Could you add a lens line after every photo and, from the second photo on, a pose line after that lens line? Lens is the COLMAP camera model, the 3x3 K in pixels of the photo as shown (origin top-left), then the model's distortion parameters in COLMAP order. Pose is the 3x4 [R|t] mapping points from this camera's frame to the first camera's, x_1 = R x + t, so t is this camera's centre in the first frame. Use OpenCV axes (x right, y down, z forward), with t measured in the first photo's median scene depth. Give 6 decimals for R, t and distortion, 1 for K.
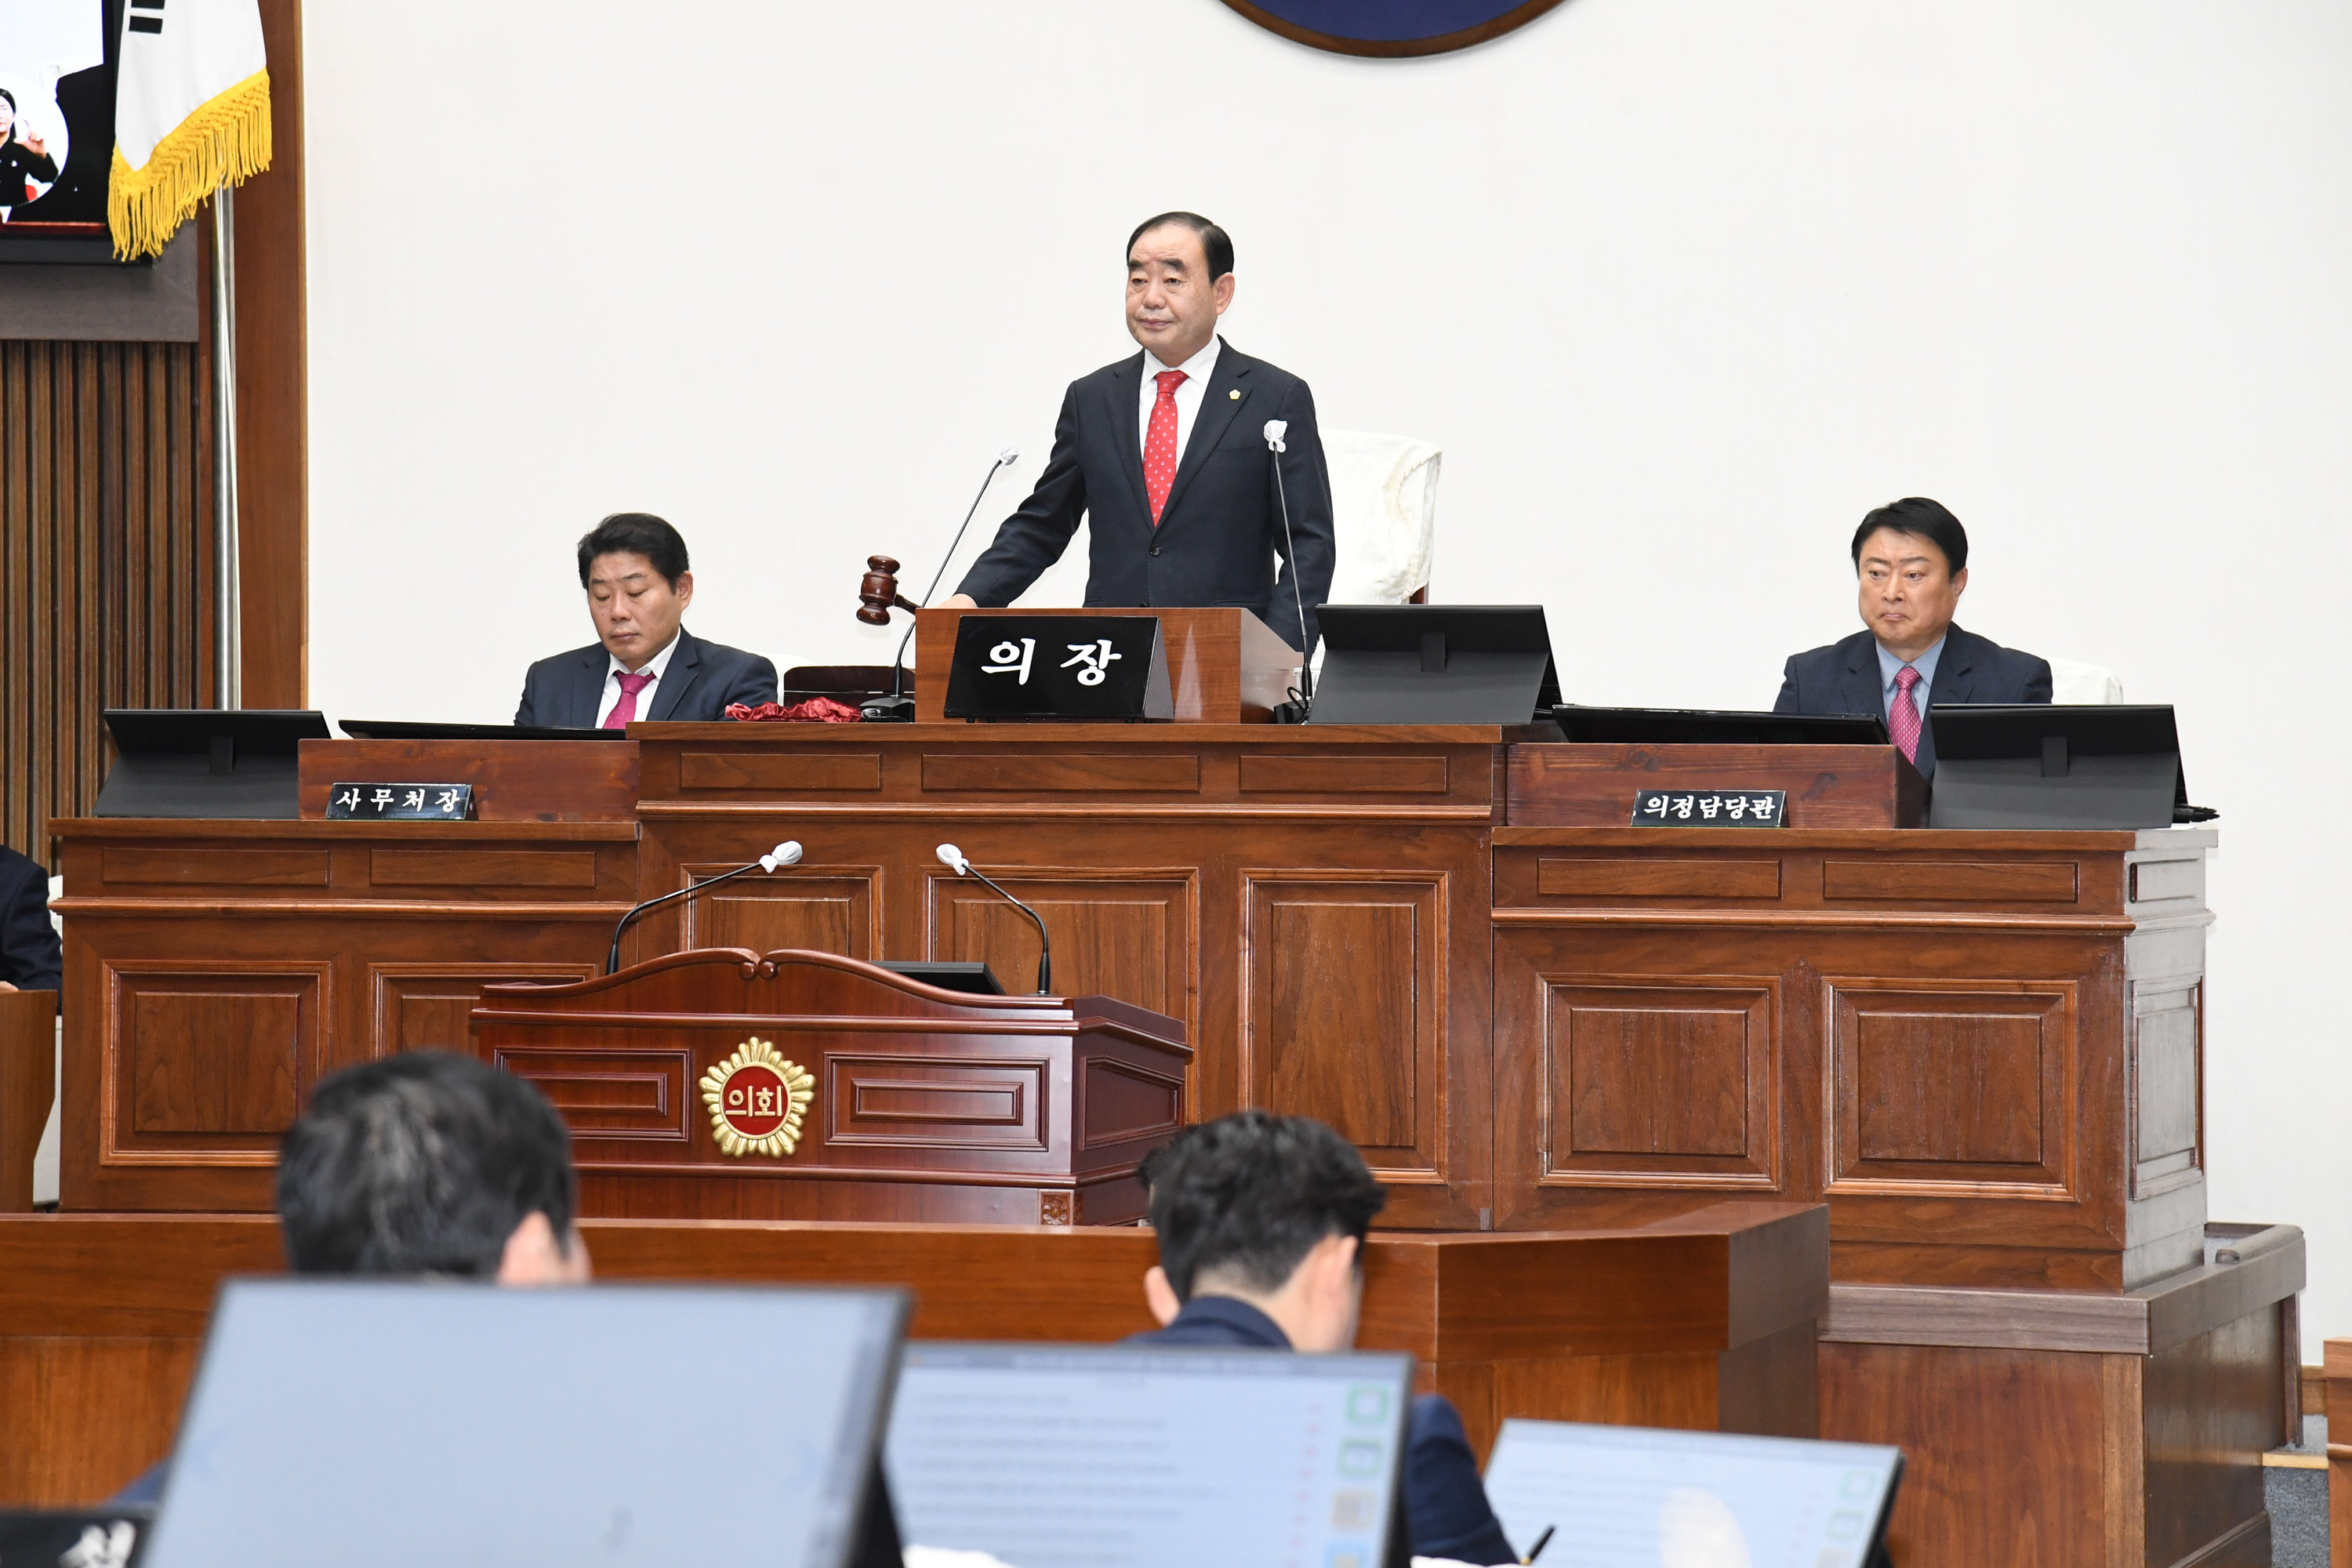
lens RADIAL K [[8147.0, 0, 1120.5], [0, 8147.0, 812.8], [0, 0, 1]] dist [1.312903, 0.000000]
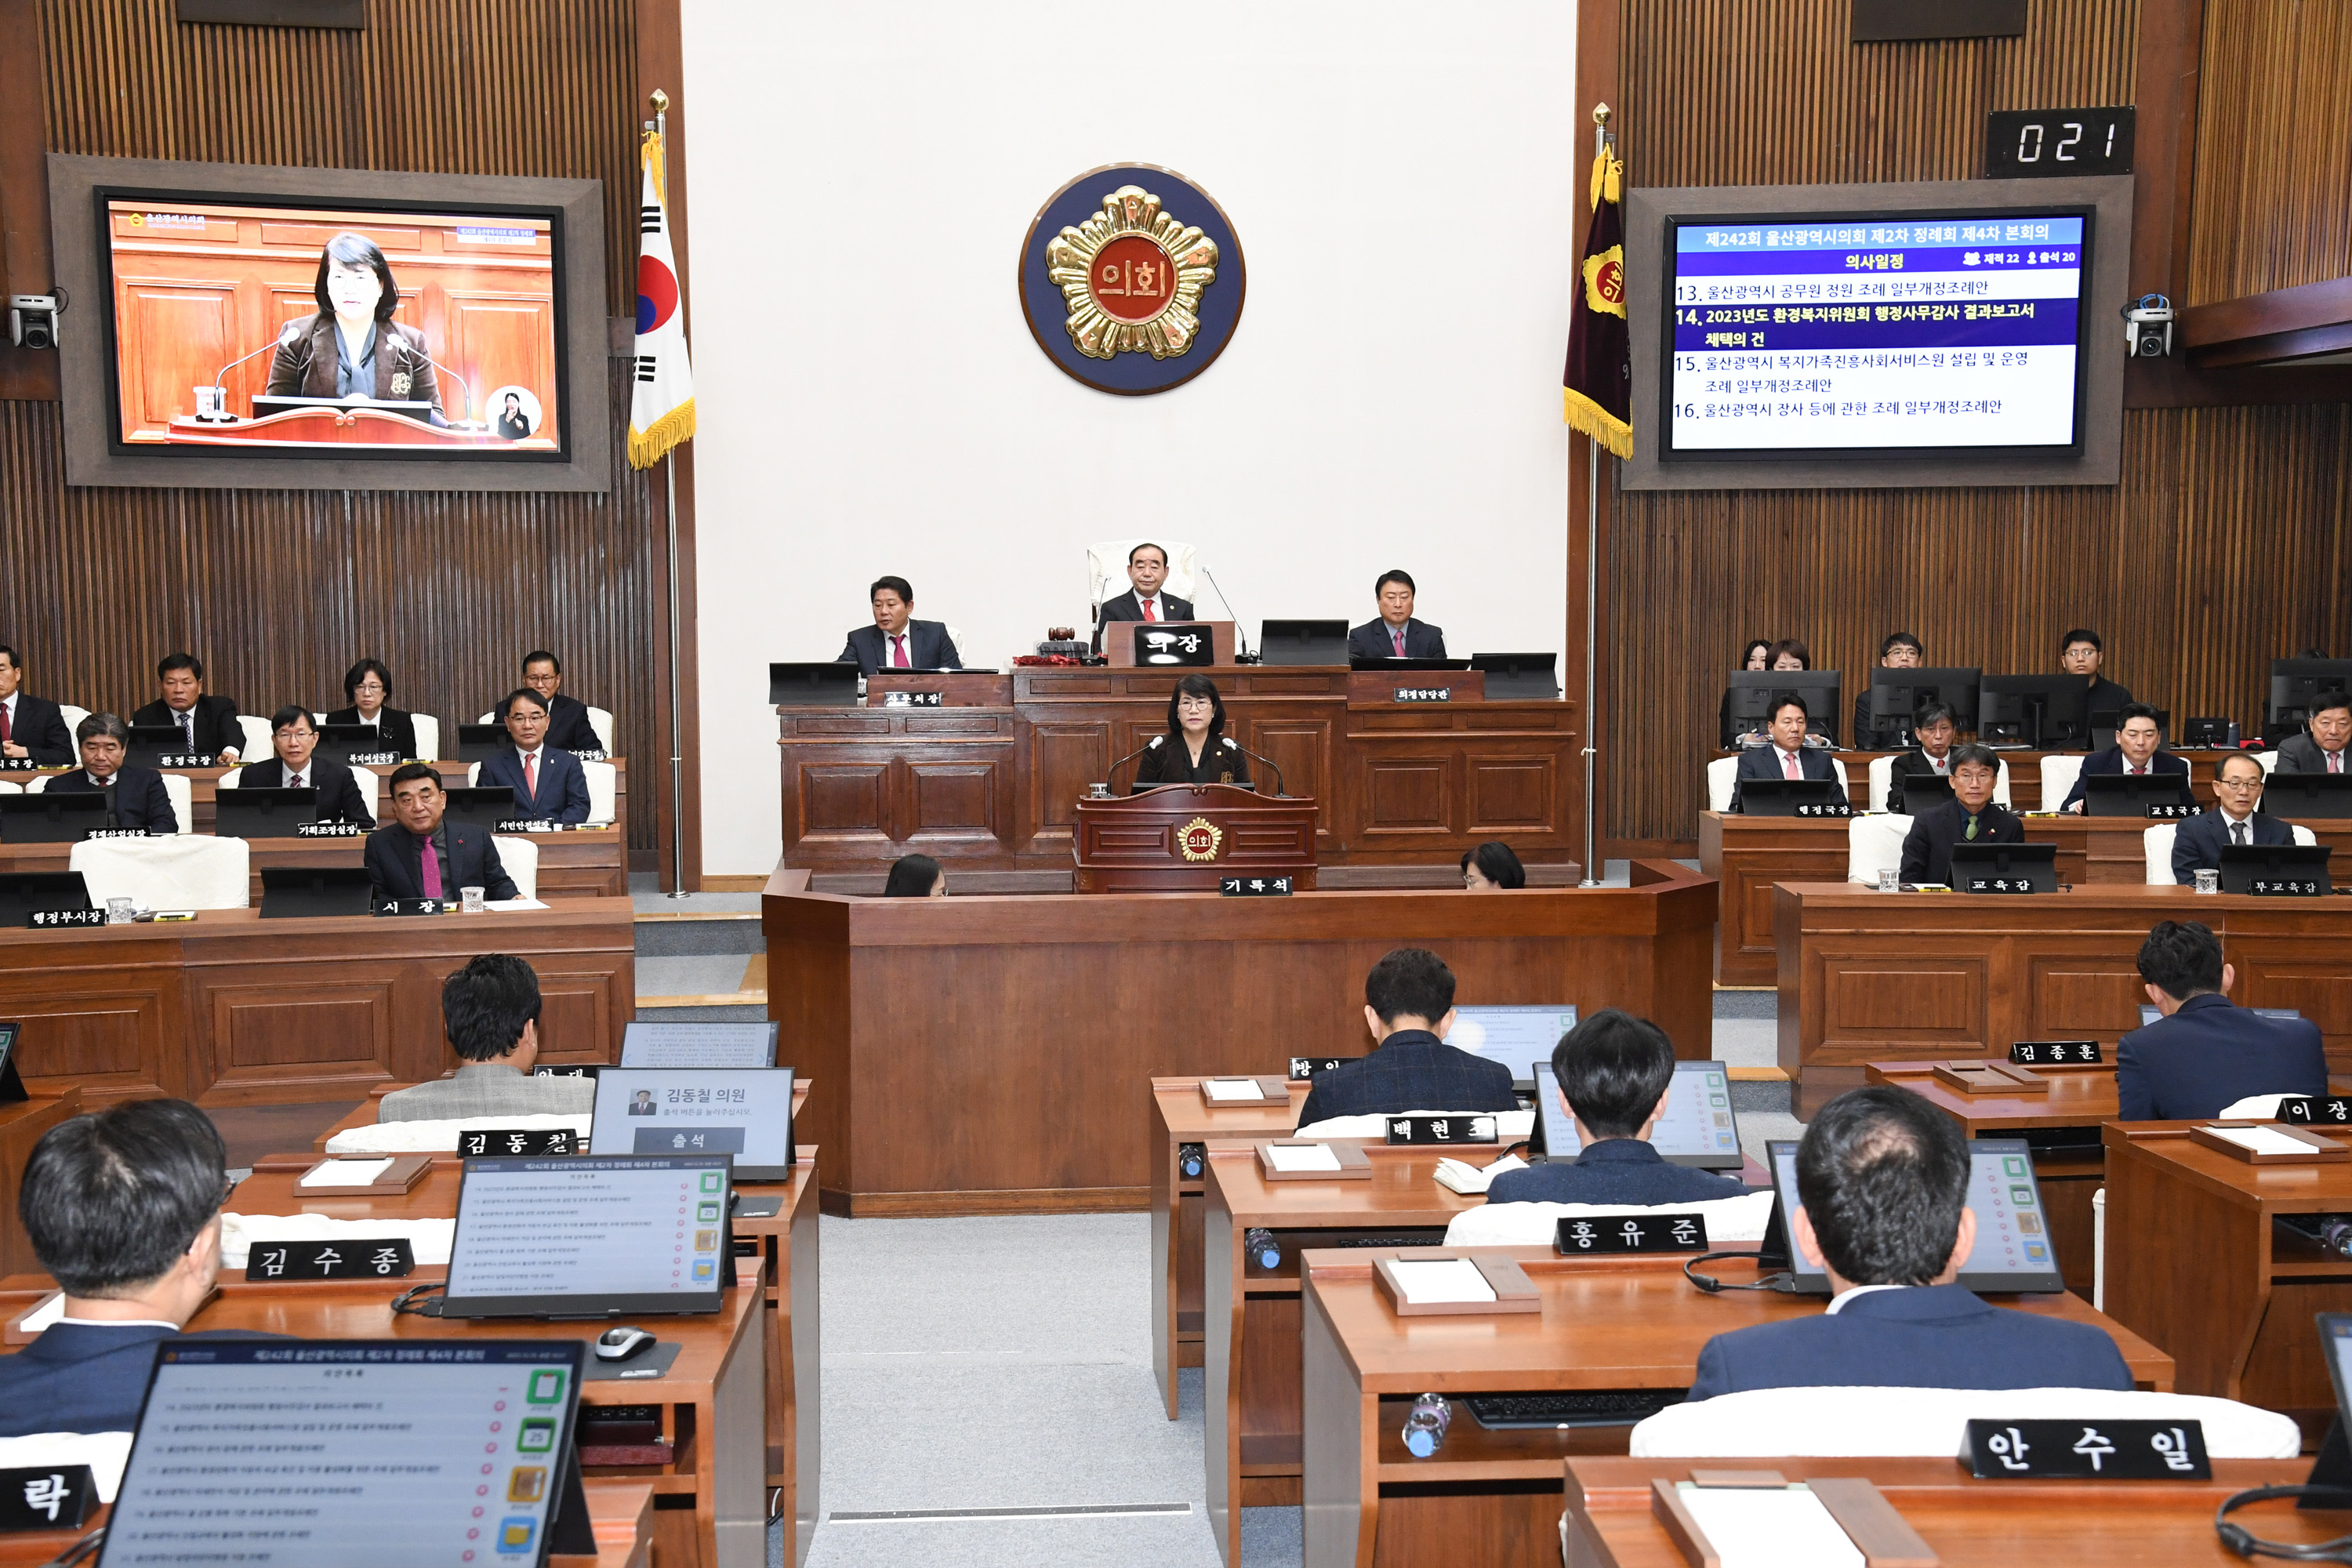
lens RADIAL K [[2974.5, 0, 1175.0], [0, 2974.5, 804.0], [0, 0, 1]] dist [0.207174, 0.000000]
pose [[0.934579, -0.038393, 0.353677, -0.354613], [0.009376, 0.996473, 0.083394, -0.047493], [-0.355631, -0.074622, 0.931643, 0.095921]]
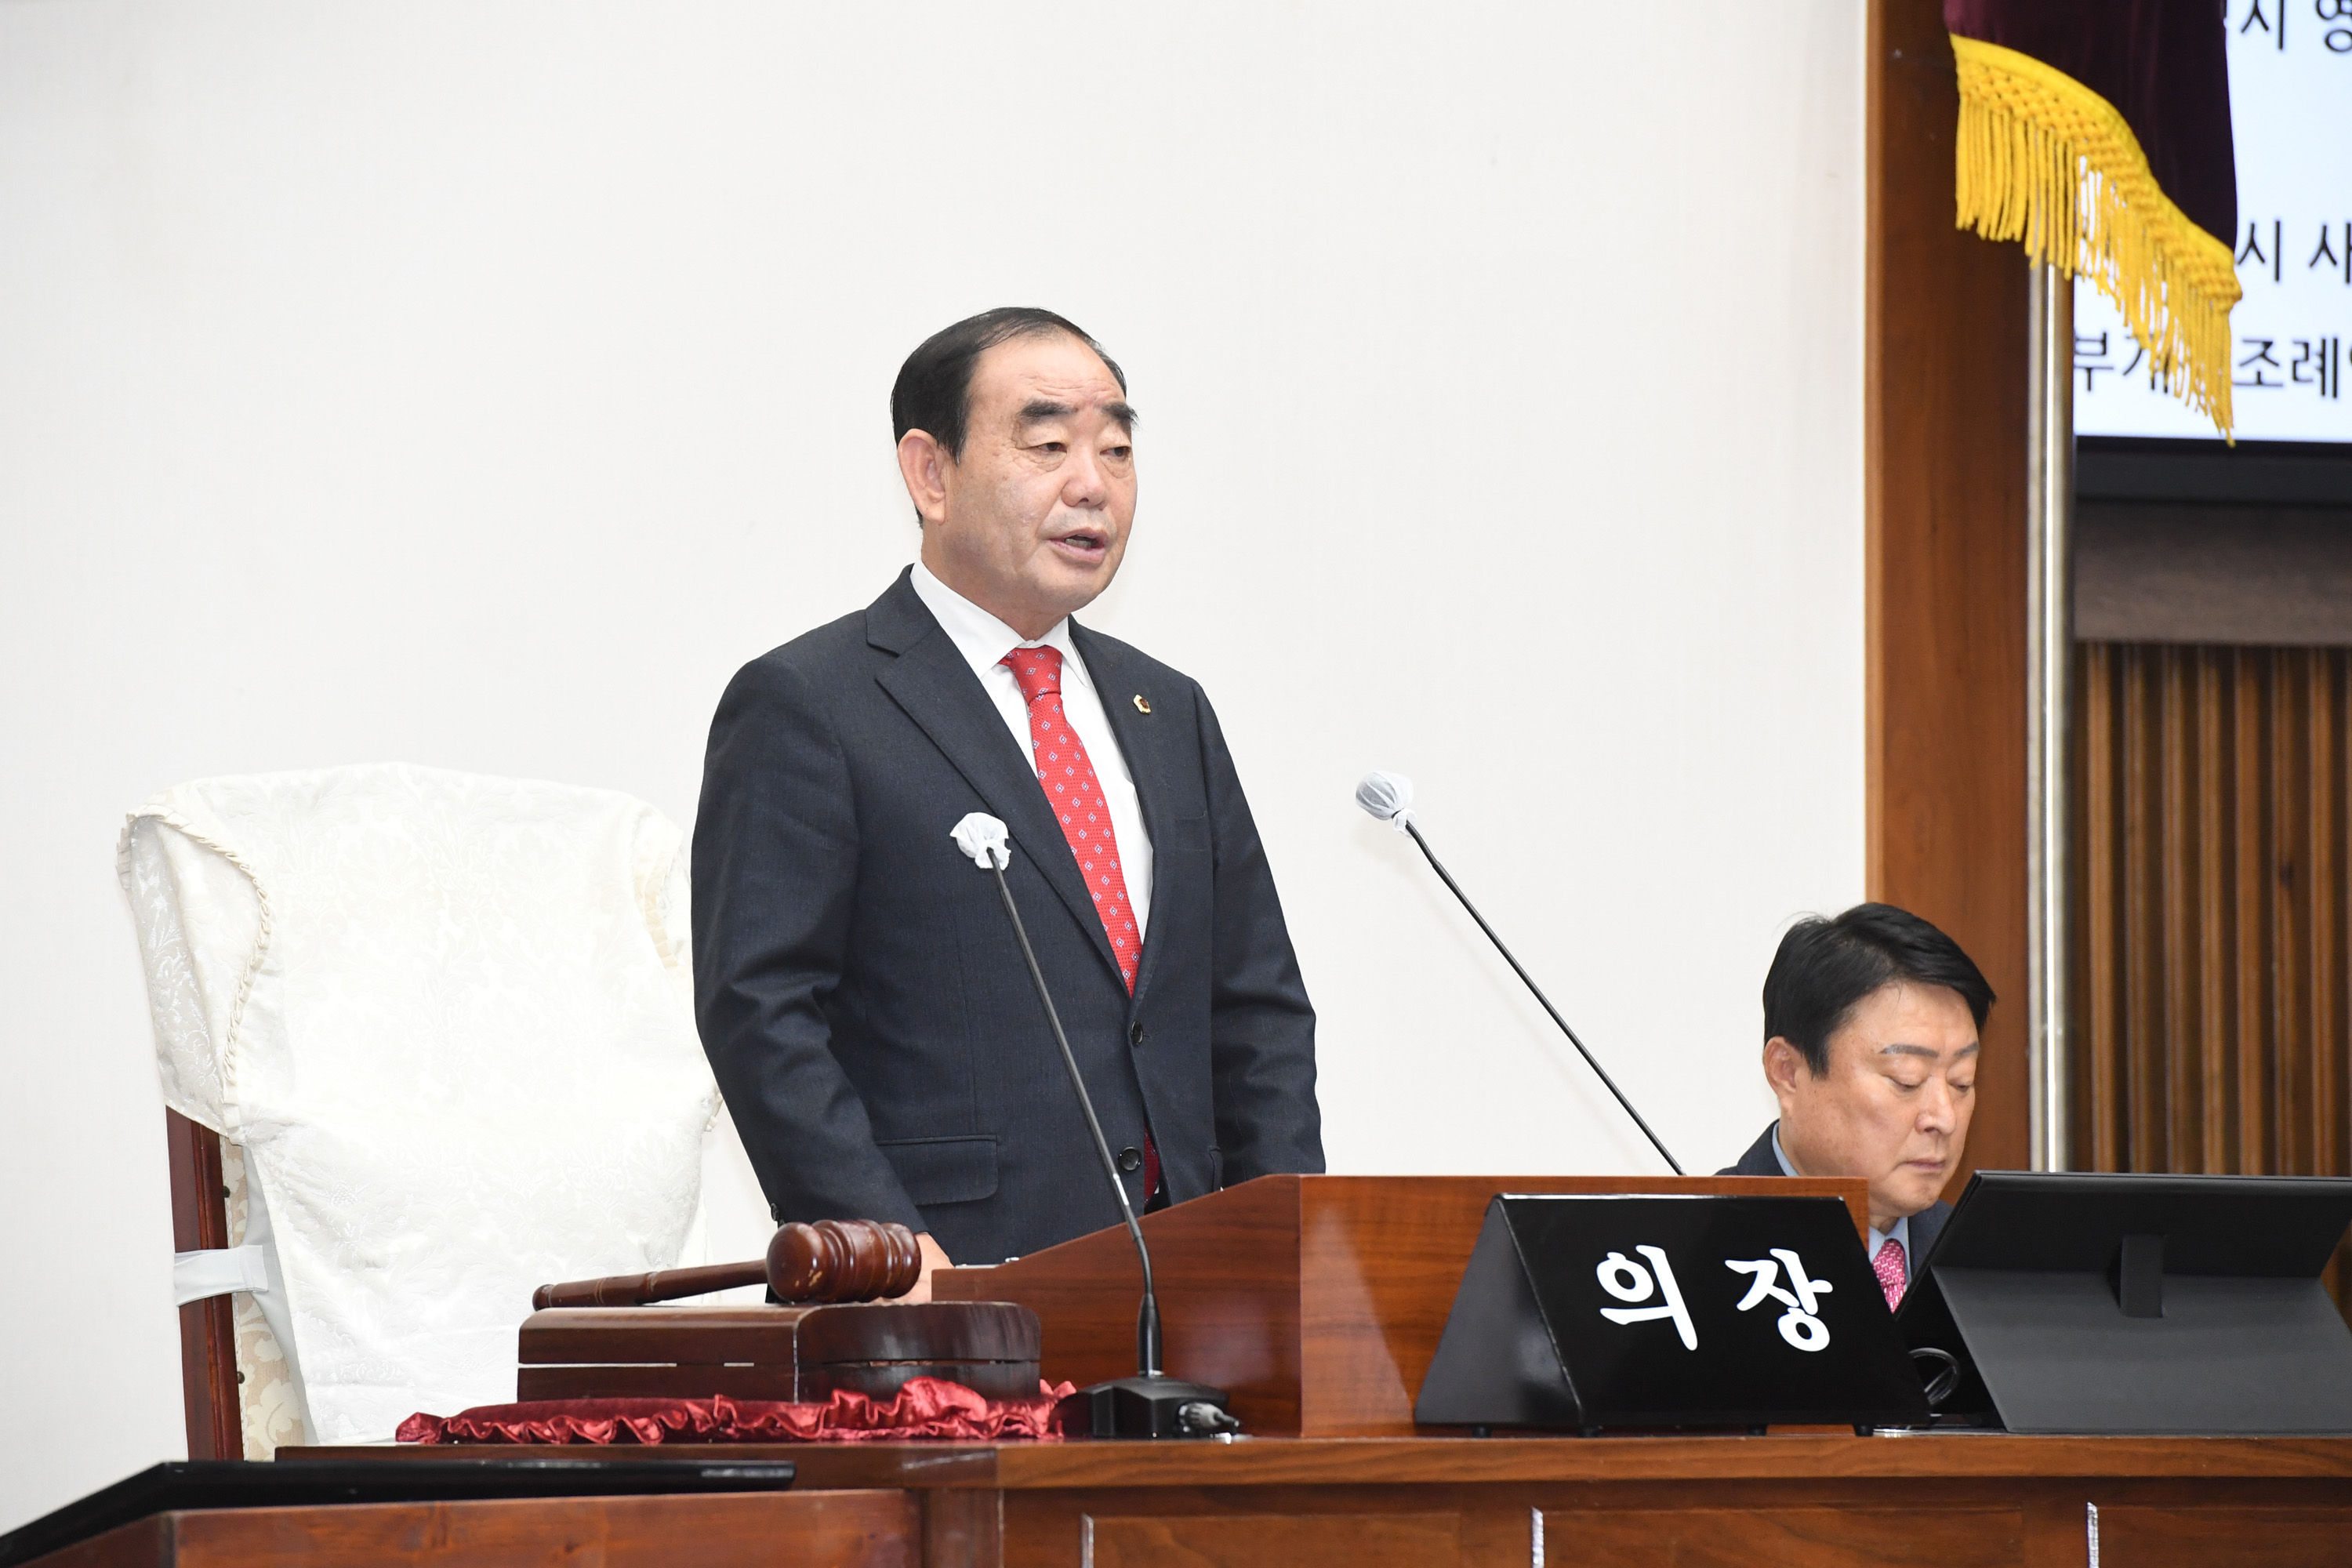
lens RADIAL K [[13089.9, 0, 1171.1], [0, 13089.9, 767.3], [0, 0, 1]] dist [2.214185, 0.000000]
pose [[0.580367, 0.024109, 0.813998, -0.624259], [0.011703, 0.999212, -0.037939, -0.020671], [-0.814271, 0.031545, 0.579628, 0.605367]]
